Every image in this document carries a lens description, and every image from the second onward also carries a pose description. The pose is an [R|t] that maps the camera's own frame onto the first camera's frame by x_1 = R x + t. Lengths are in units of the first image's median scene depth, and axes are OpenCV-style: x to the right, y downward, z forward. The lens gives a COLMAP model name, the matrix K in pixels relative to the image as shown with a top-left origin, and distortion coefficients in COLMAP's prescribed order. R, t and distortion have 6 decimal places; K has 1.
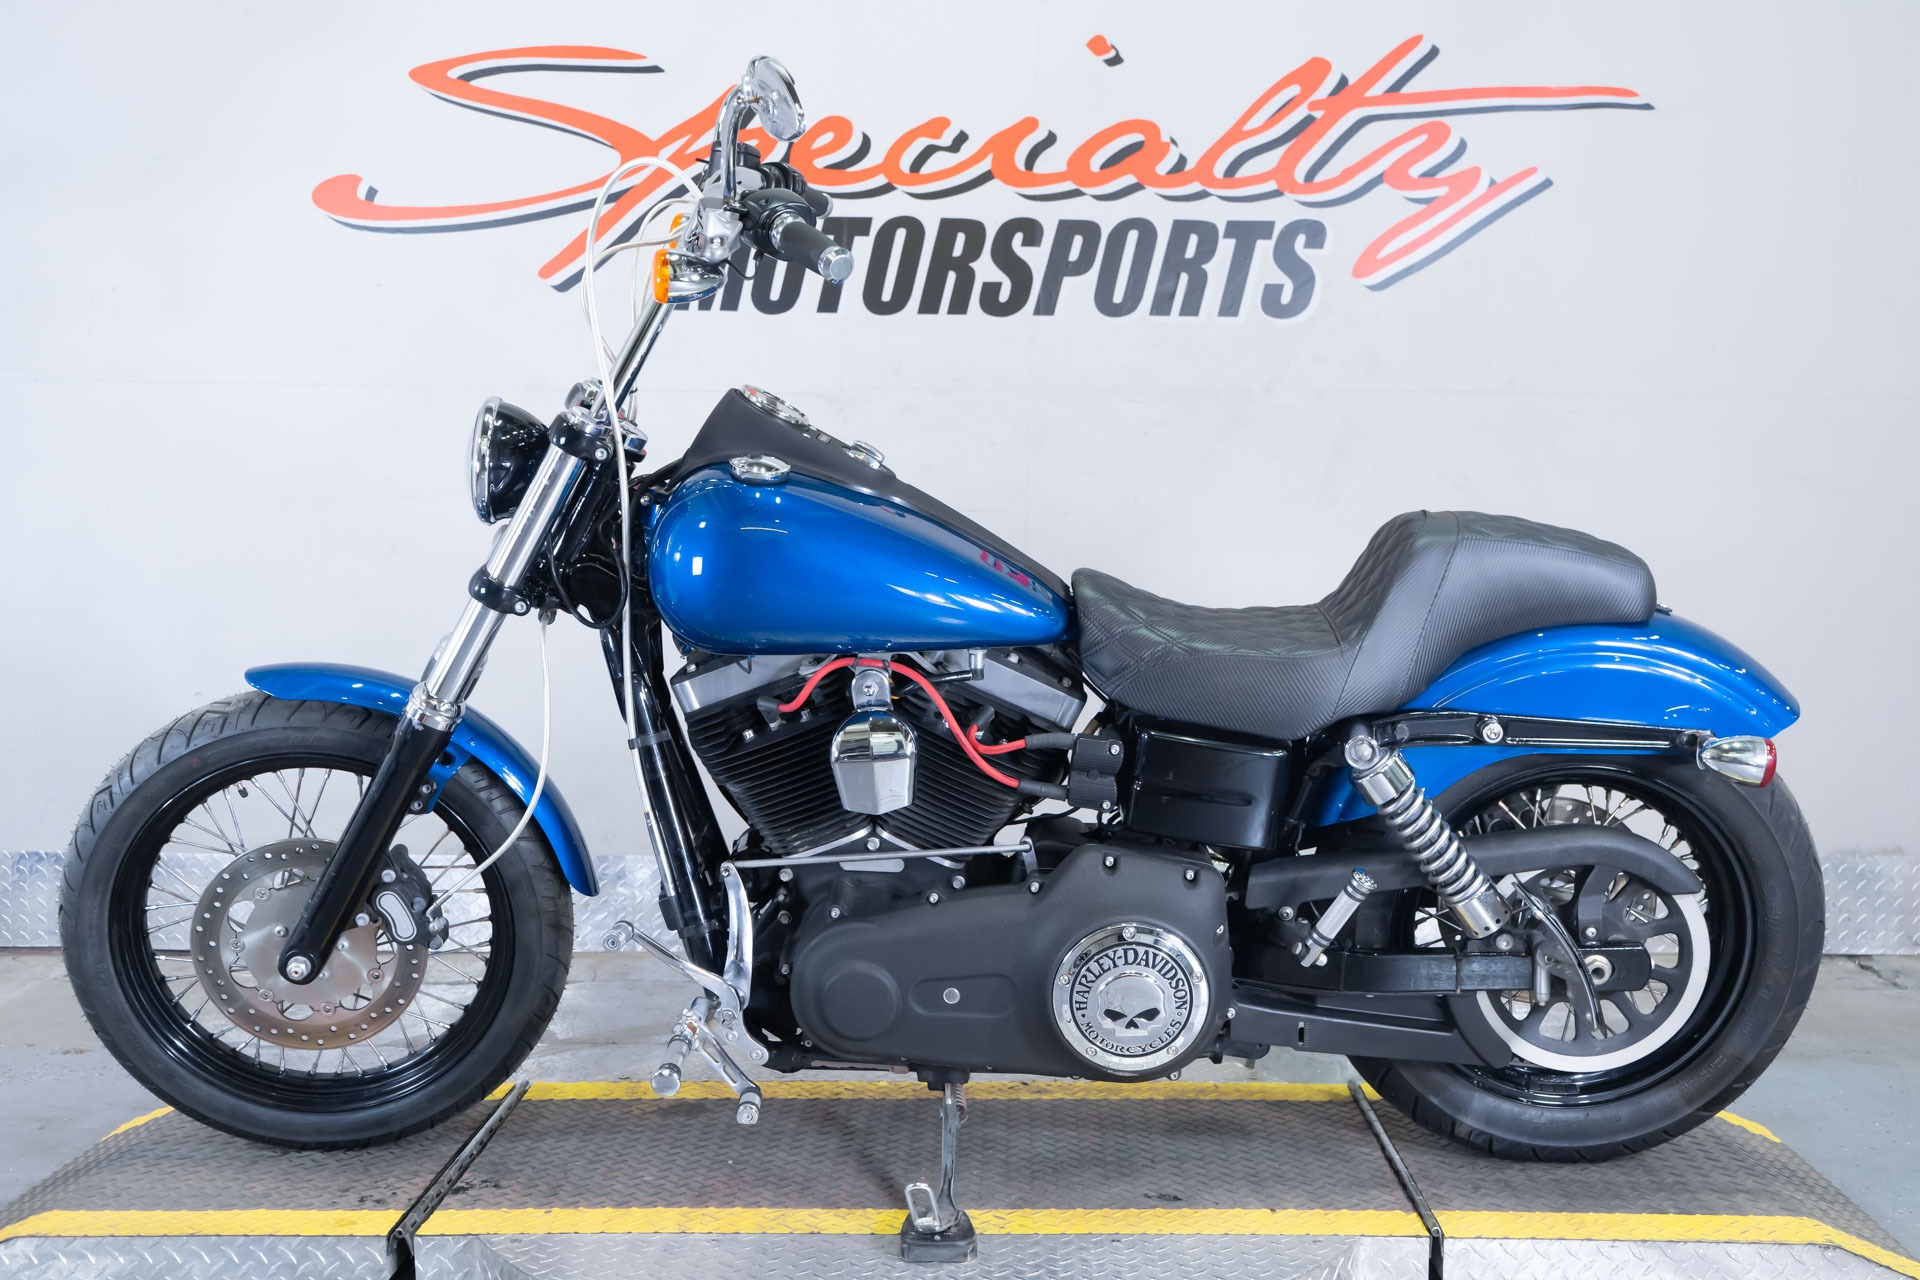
lens RADIAL K [[2032.9, 0, 960.0], [0, 2032.9, 640.0], [0, 0, 1]] dist [0.009752, 0.008533]
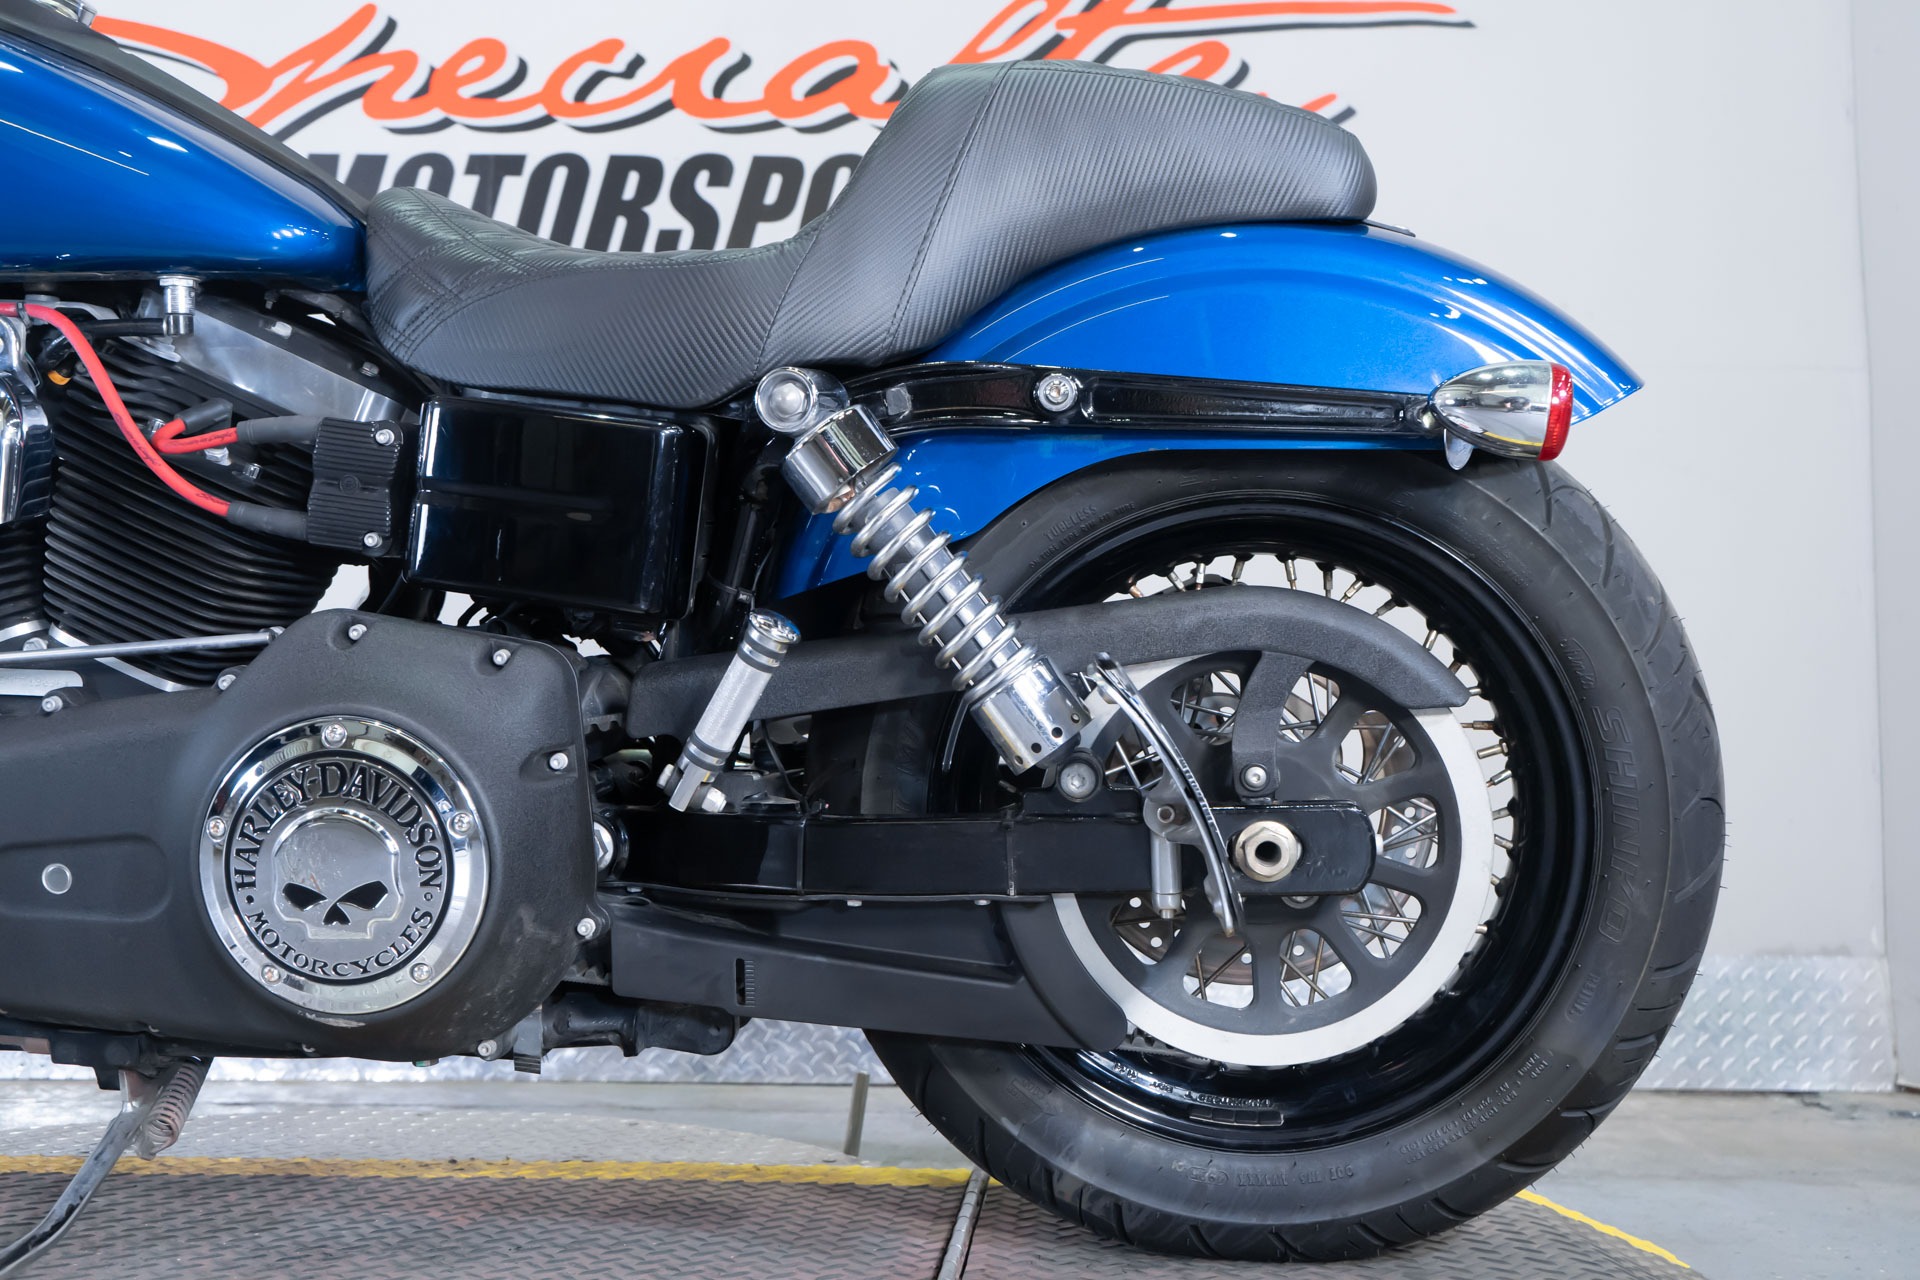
lens RADIAL K [[1855.0, 0, 960.0], [0, 1855.0, 640.0], [0, 0, 1]] dist [-0.007979, 0.019061]
pose [[0.999926, 0.005563, -0.010821, 0.141251], [-0.007394, 0.984130, -0.177293, 0.116334], [0.009663, 0.177360, 0.984099, 0.303468]]
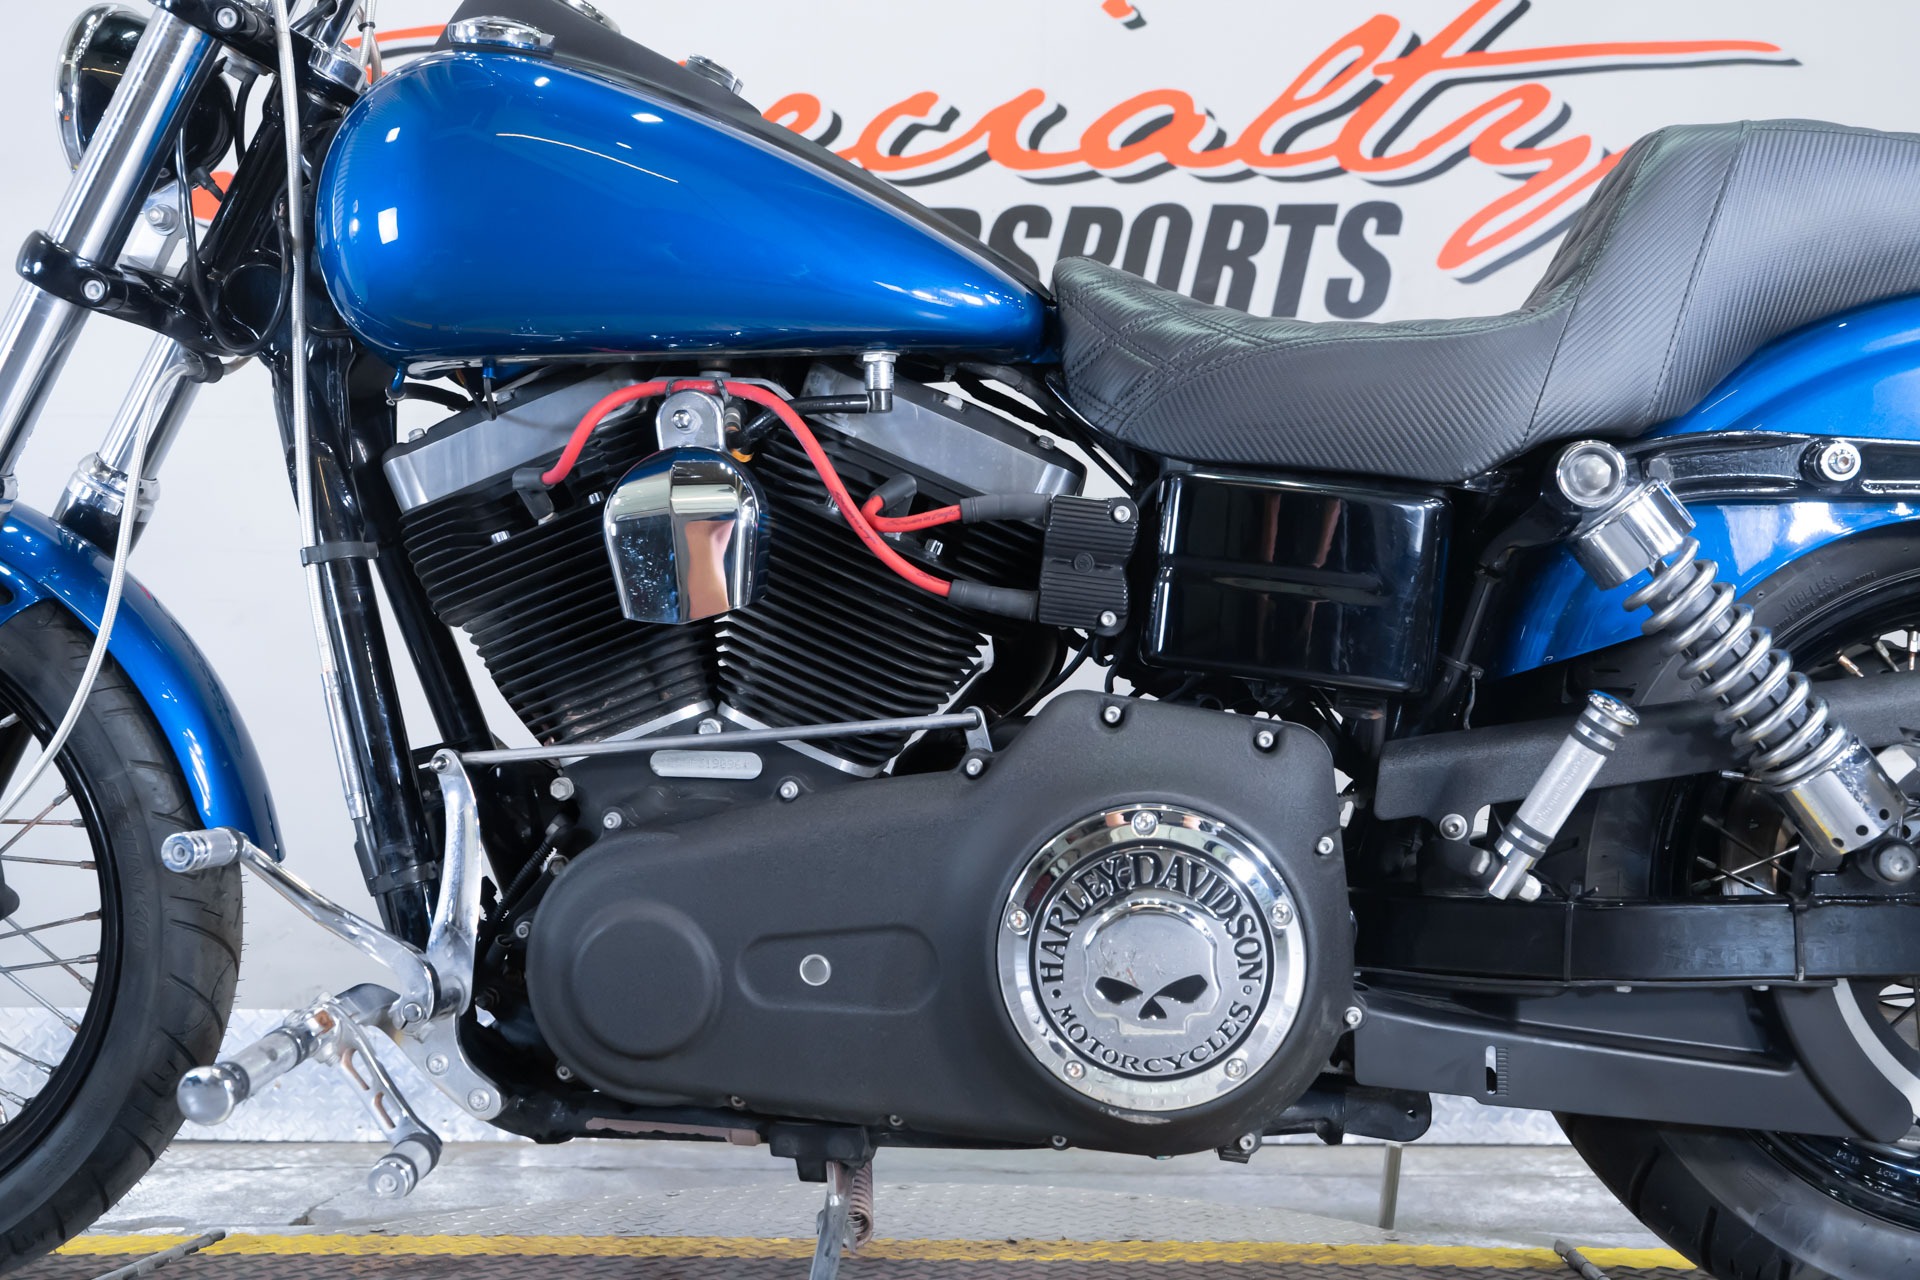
lens RADIAL K [[1849.8, 0, 963.4], [0, 1849.8, 636.5], [0, 0, 1]] dist [-0.002804, 0.009252]
pose [[0.999448, -0.005554, -0.032755, 0.028933], [-0.001006, 0.980420, -0.196918, 0.108327], [0.033207, 0.196842, 0.979873, 0.307499]]
